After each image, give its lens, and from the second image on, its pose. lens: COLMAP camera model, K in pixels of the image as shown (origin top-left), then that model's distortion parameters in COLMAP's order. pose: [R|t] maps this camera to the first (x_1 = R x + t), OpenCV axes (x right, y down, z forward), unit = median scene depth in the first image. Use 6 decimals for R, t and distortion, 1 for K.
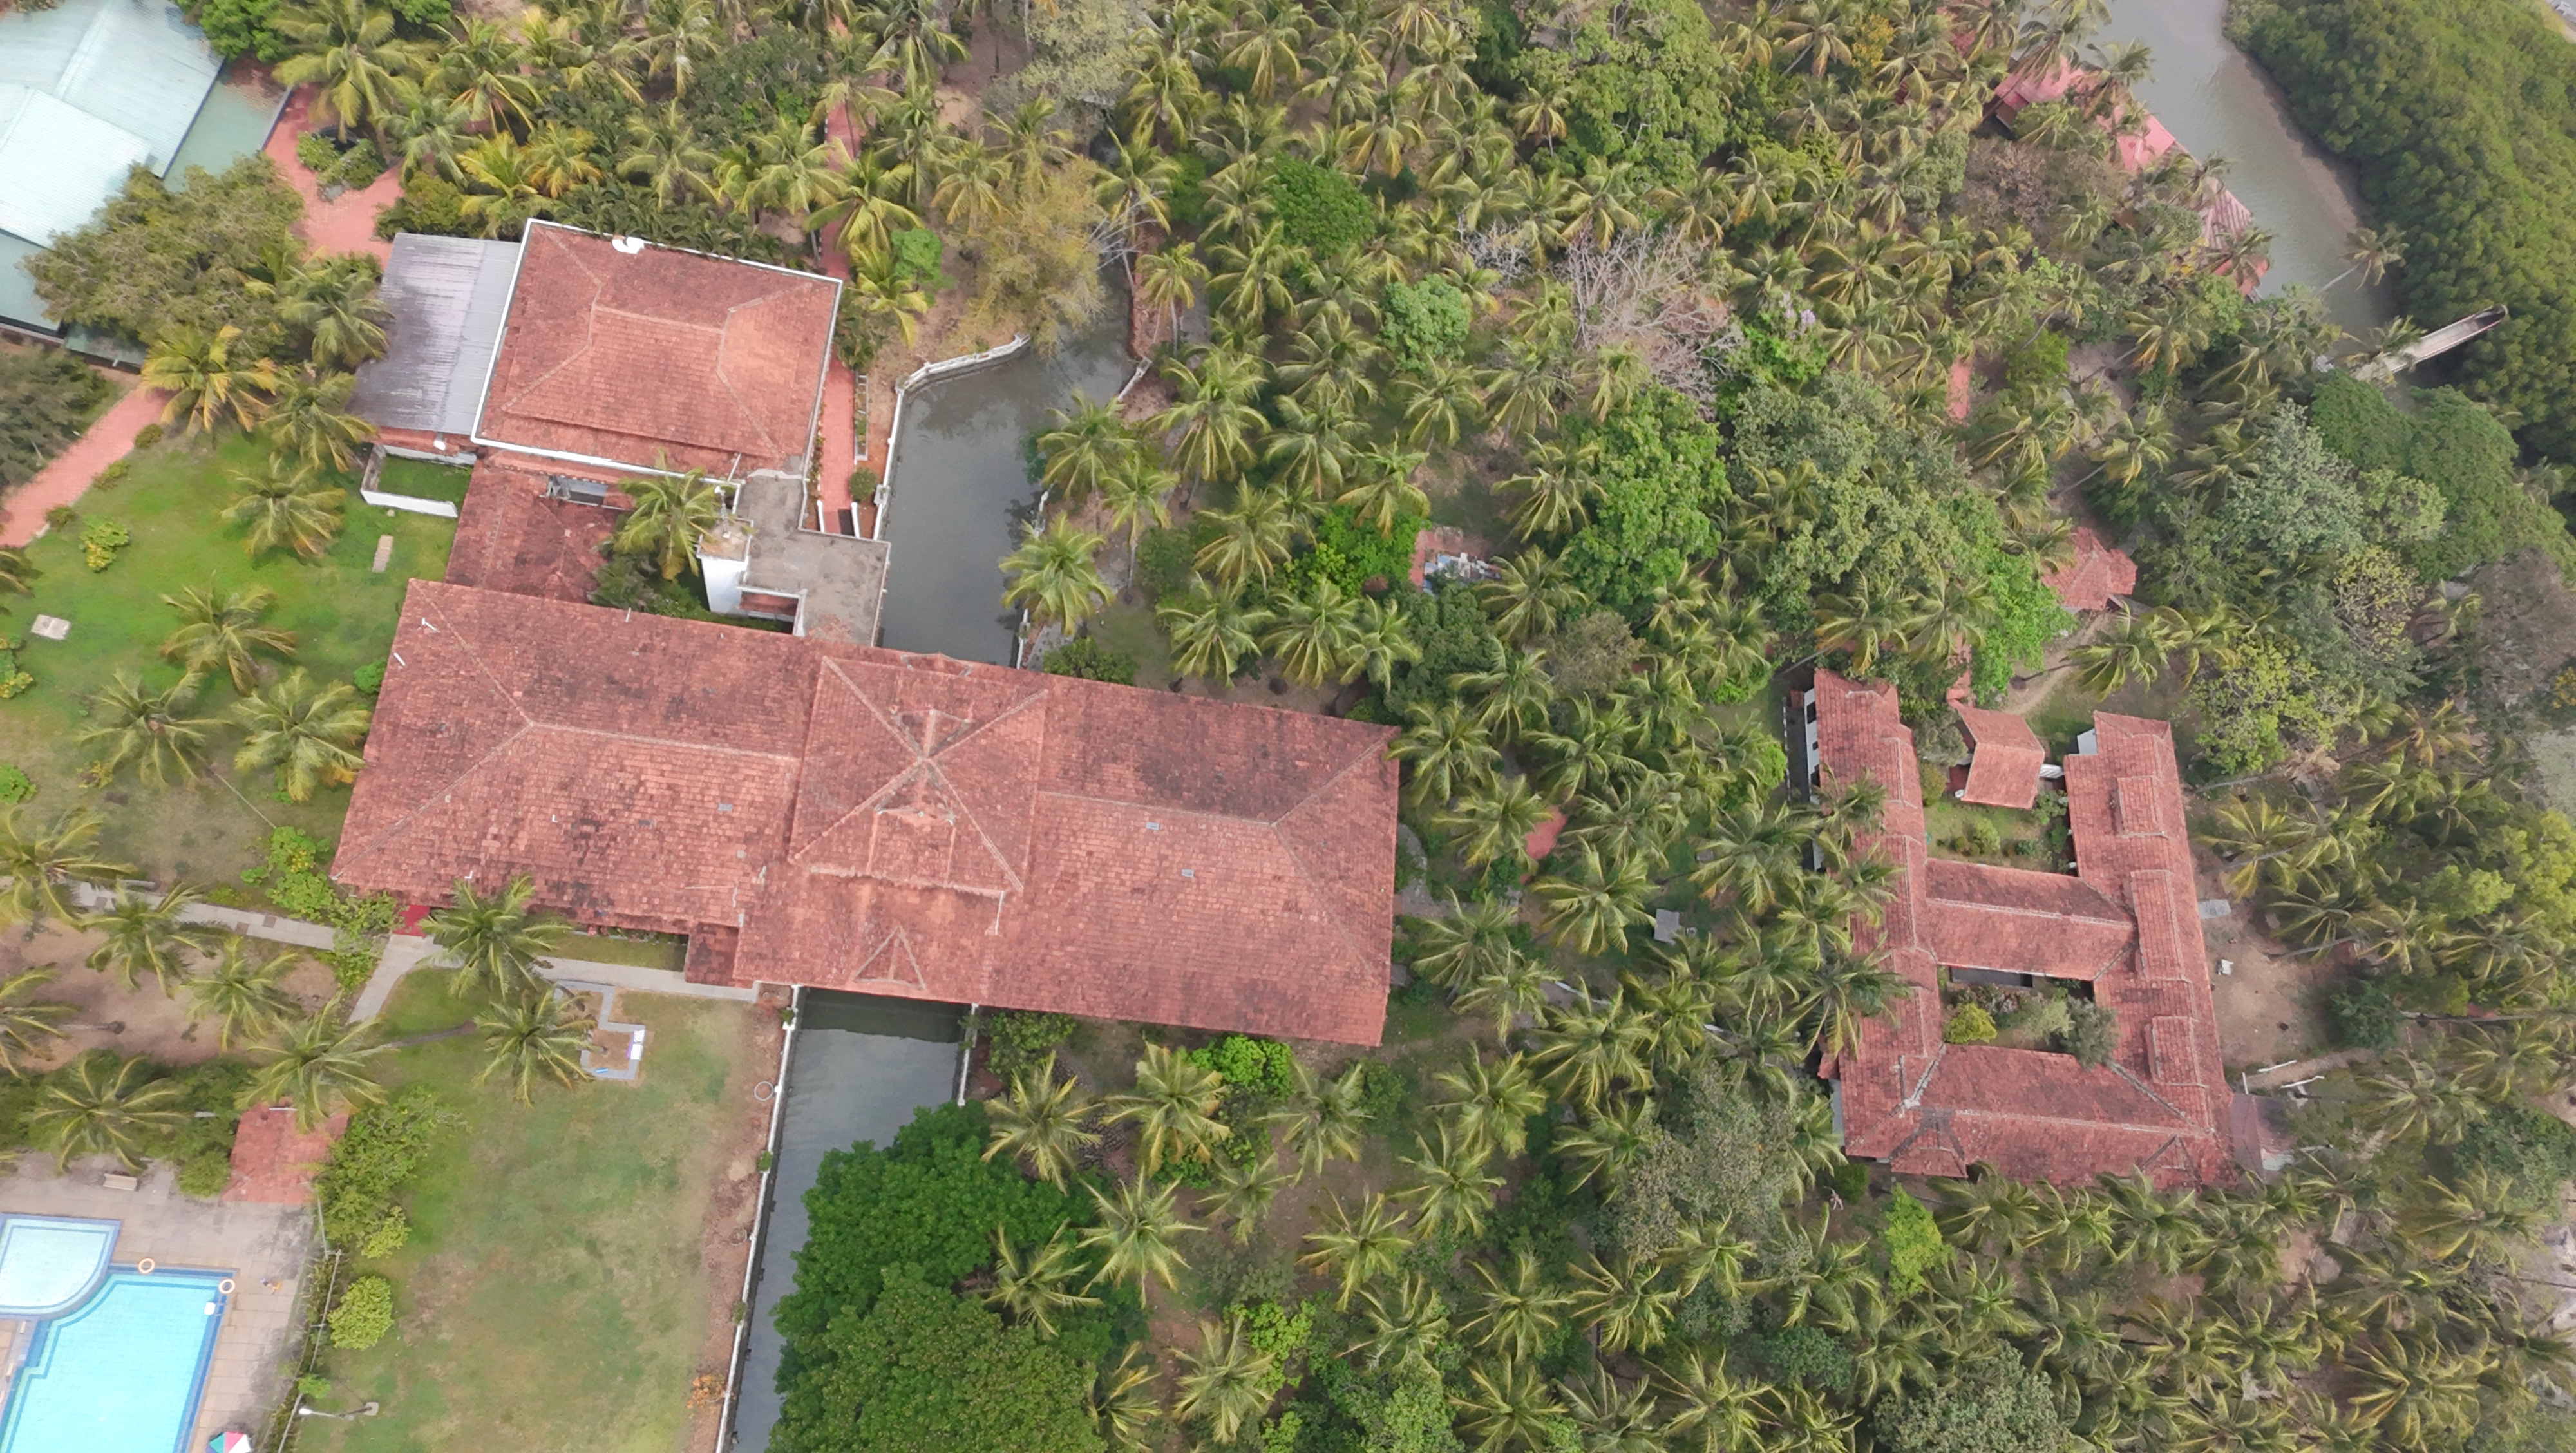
lens RADIAL K [[1663.0, 0, 1295.6], [0, 1663.0, 717.3], [0, 0, 1]] dist [0.007849, -0.004359]
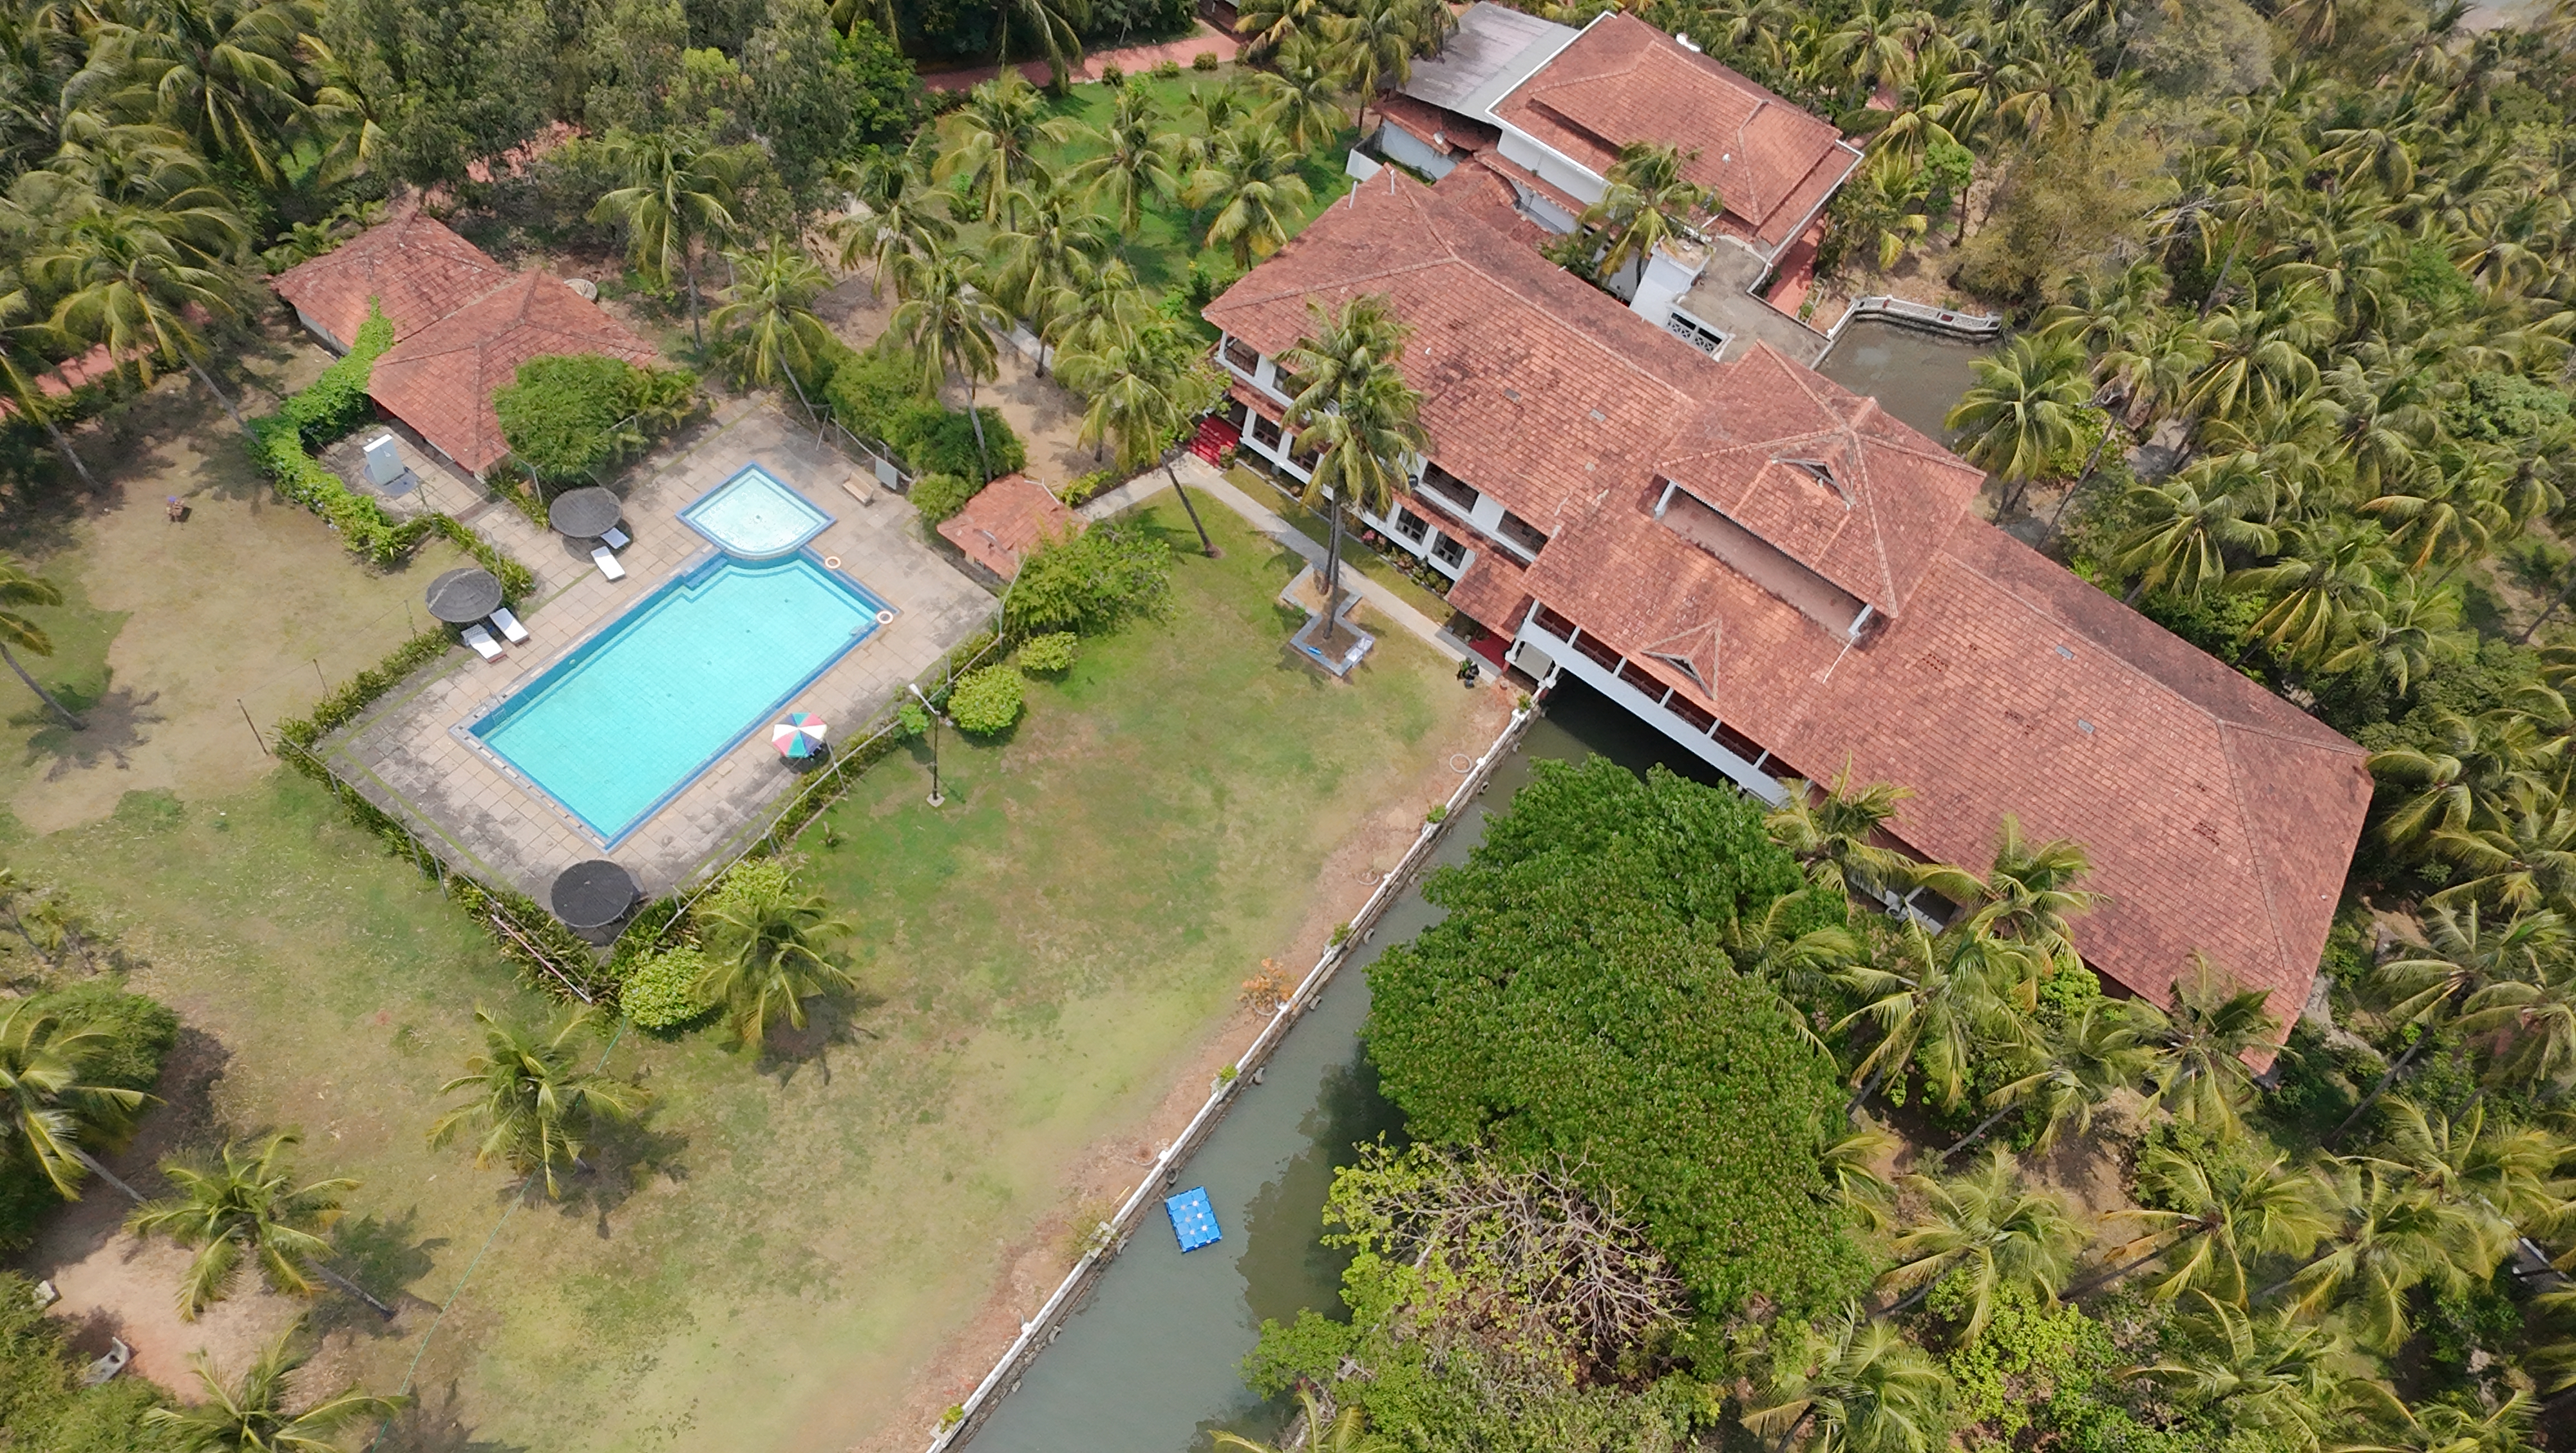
lens RADIAL K [[1666.1, 0, 1285.7], [0, 1666.1, 700.2], [0, 0, 1]] dist [0.002003, 0.002245]
pose [[0.857646, 0.352296, -0.374608, -0.103468], [-0.471867, 0.828710, -0.300966, 0.512499], [0.204413, 0.434887, 0.876977, 0.266723]]
